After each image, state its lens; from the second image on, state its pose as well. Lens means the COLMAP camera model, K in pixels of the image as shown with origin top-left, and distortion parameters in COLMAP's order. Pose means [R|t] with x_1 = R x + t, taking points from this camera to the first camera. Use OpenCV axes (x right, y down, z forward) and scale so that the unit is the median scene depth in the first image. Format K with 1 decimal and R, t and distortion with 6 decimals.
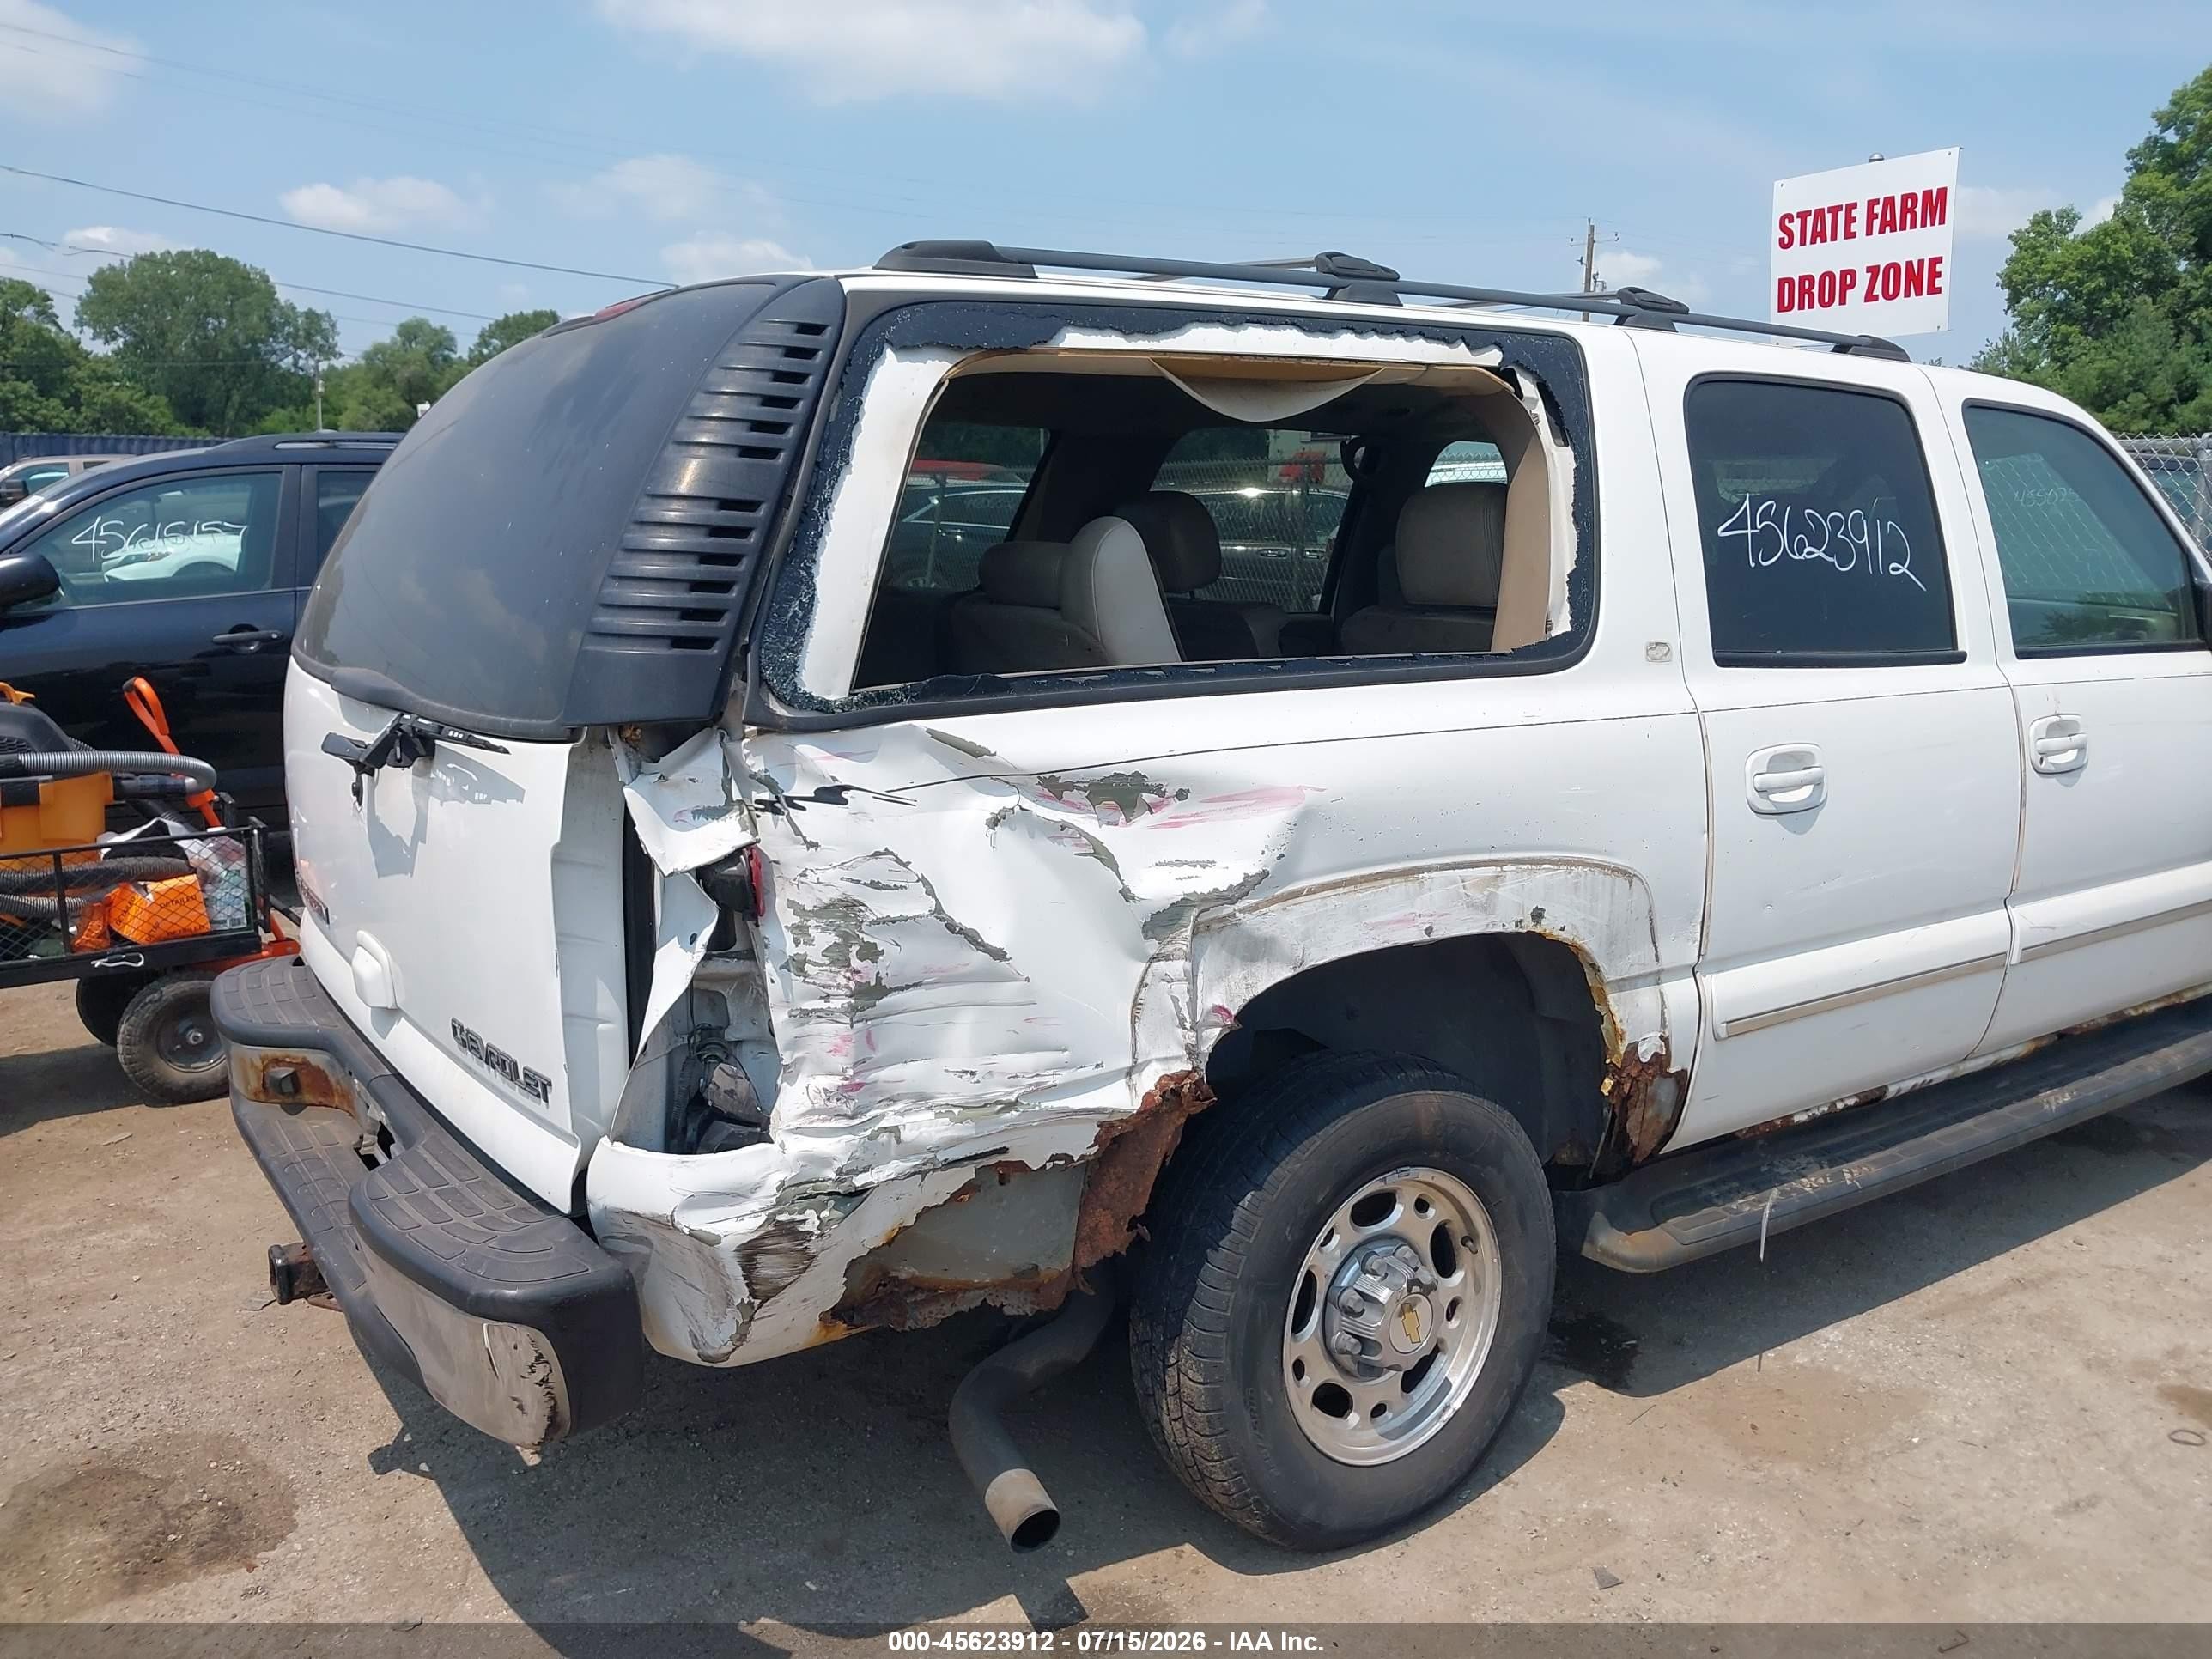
lens RADIAL K [[1756.4, 0, 1118.3], [0, 1756.4, 841.4], [0, 0, 1]] dist [0.000667, 0.000675]
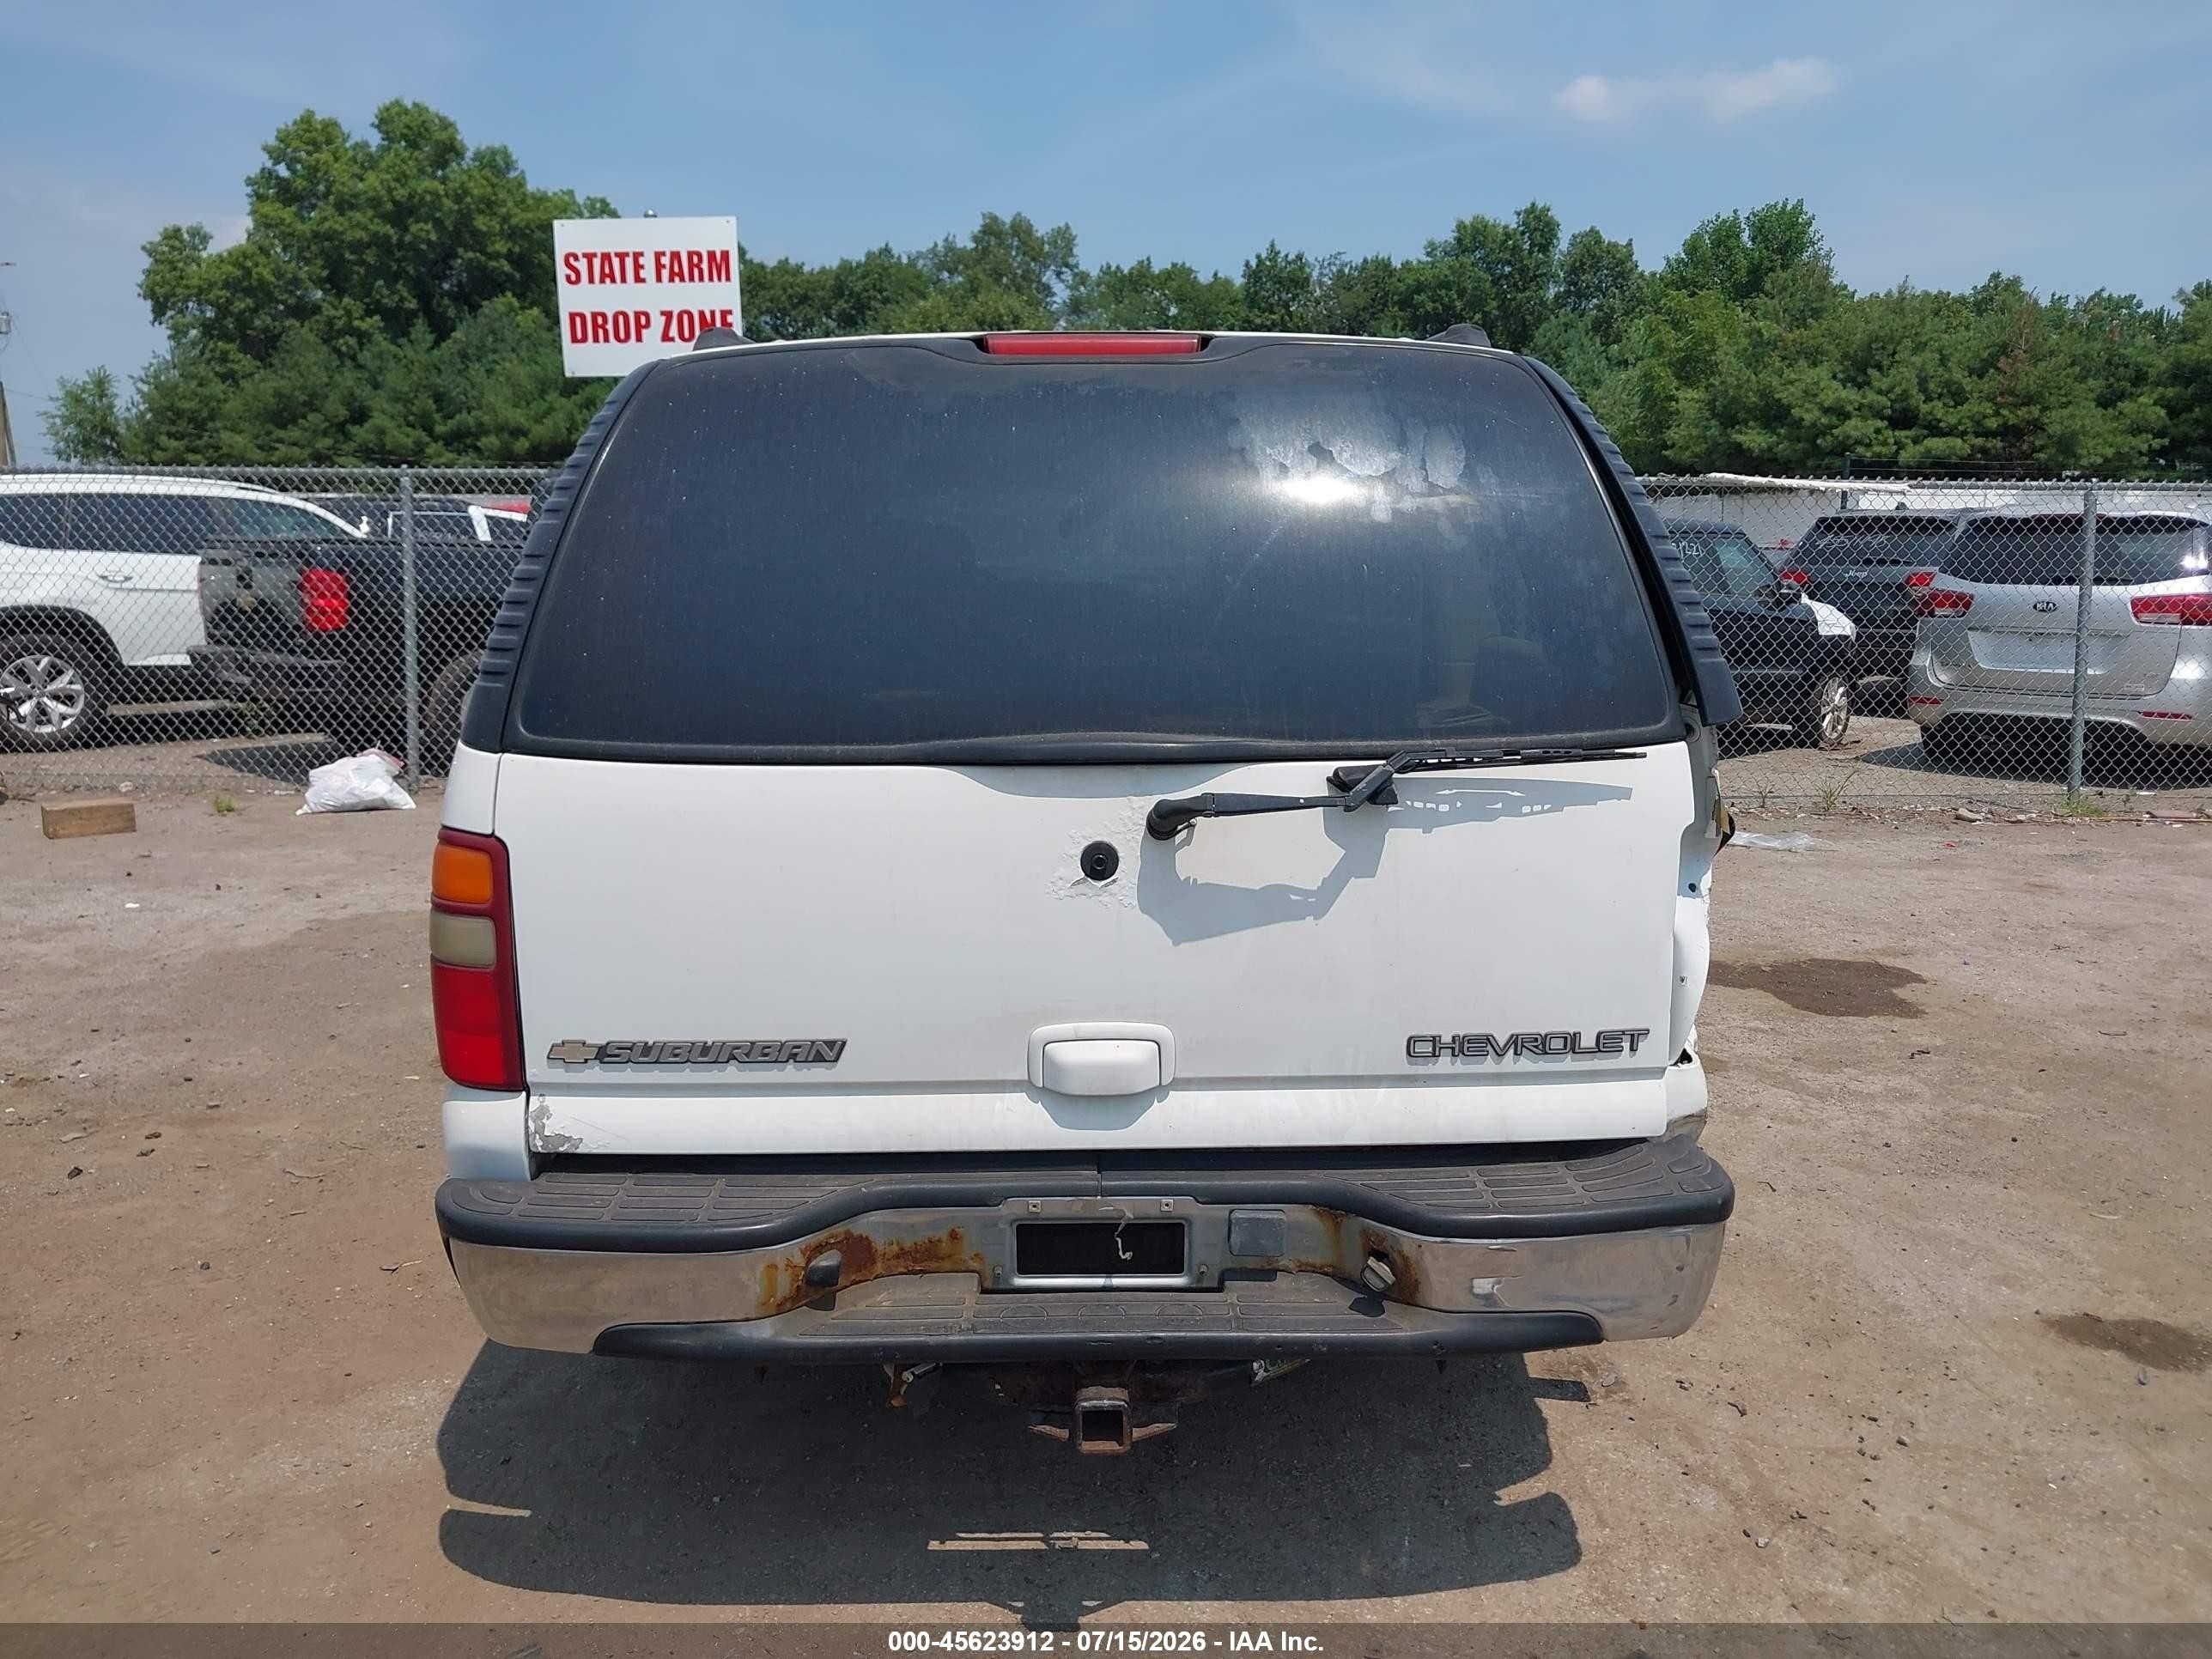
lens RADIAL K [[1756.4, 0, 1134.6], [0, 1756.4, 806.2], [0, 0, 1]] dist [0.000667, 0.000675]
pose [[0.554773, -0.140314, 0.820085, -0.964706], [0.161623, 0.985075, 0.059208, -0.087815], [-0.816153, 0.099697, 0.569171, 0.388064]]
